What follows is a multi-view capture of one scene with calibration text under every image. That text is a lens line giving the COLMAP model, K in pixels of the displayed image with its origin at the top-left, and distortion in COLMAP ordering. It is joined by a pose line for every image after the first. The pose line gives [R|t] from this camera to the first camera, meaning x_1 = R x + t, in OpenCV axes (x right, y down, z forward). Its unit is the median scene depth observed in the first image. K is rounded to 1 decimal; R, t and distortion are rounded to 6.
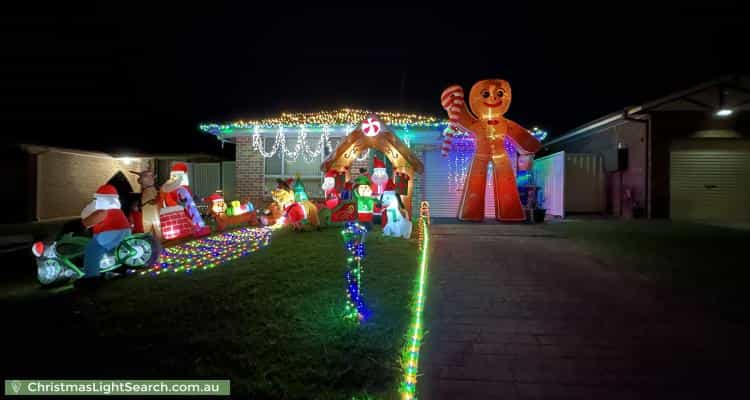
lens RADIAL K [[312.3, 0, 372.6], [0, 312.3, 199.2], [0, 0, 1]] dist [-0.001132, -0.000027]
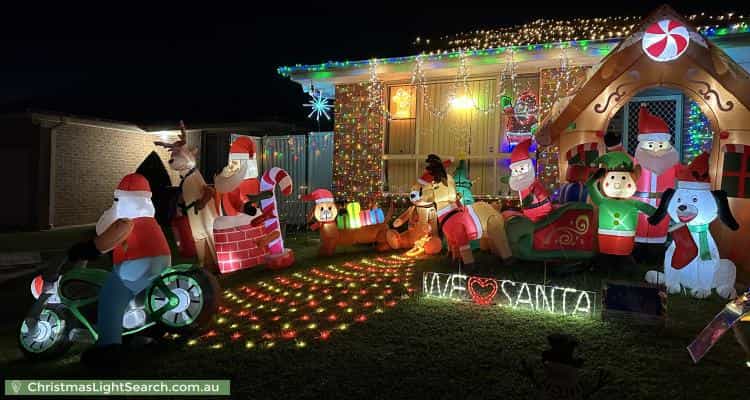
lens RADIAL K [[535.2, 0, 374.5], [0, 535.2, 197.9], [0, 0, 1]] dist [0.157708, -0.240668]
pose [[0.954836, 0.009995, -0.296966, -0.147138], [-0.010271, 0.999947, 0.000631, -0.008019], [0.296956, 0.002448, 0.954888, 0.188710]]
